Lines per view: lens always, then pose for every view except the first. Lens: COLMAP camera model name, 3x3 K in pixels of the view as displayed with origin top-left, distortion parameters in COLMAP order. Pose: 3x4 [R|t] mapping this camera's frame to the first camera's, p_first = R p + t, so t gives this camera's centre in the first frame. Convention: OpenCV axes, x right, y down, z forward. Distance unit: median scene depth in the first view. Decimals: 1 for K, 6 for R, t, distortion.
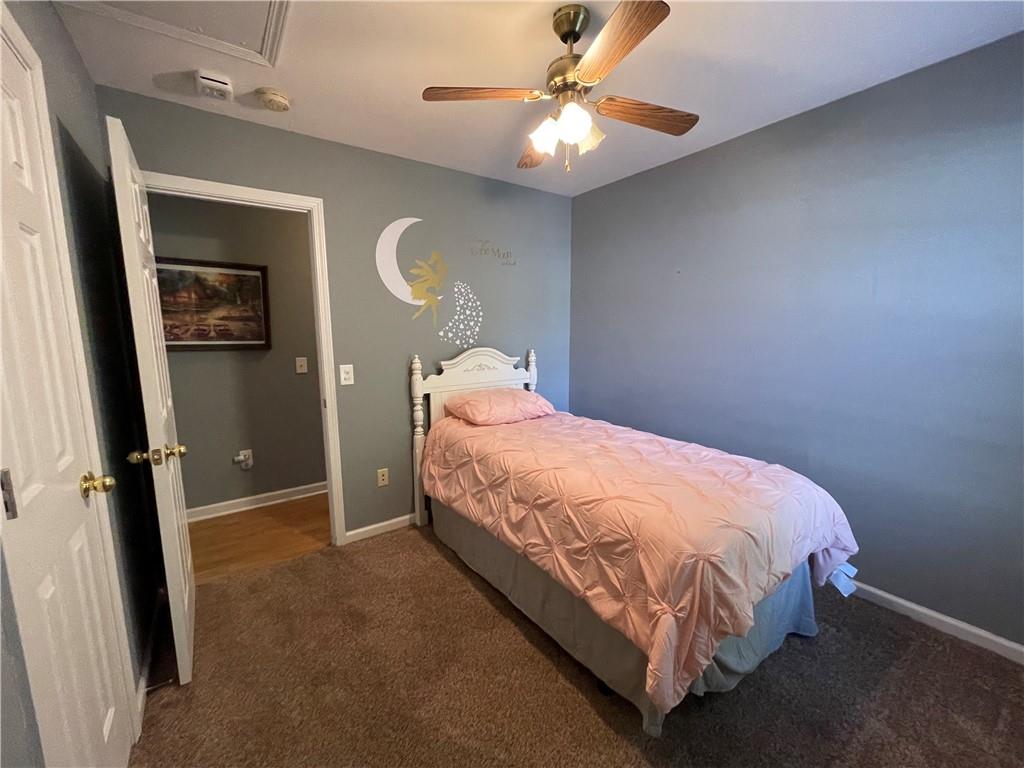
lens RADIAL K [[413.3, 0, 511.7], [0, 413.3, 386.3], [0, 0, 1]] dist [0.002576, -0.000066]
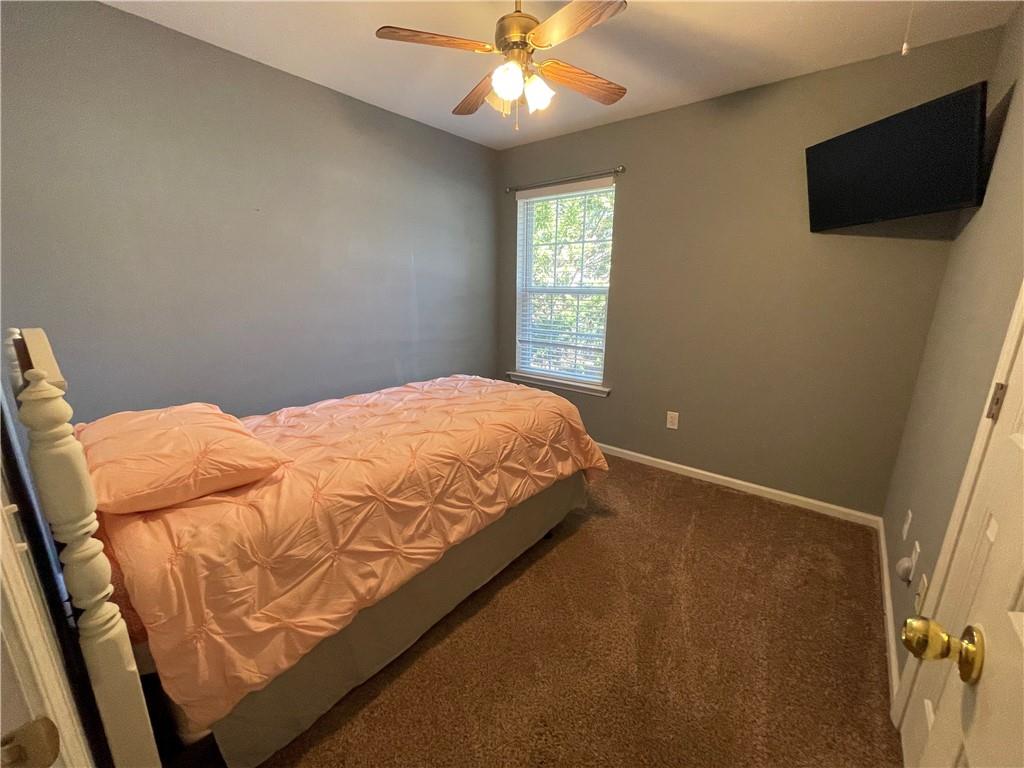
lens RADIAL K [[413.3, 0, 511.0], [0, 413.3, 391.4], [0, 0, 1]] dist [0.002576, -0.000066]
pose [[-0.264659, -0.234849, 0.935308, -0.721035], [0.121332, 0.954076, 0.273894, -0.120812], [-0.956679, 0.185971, -0.224010, 0.996982]]
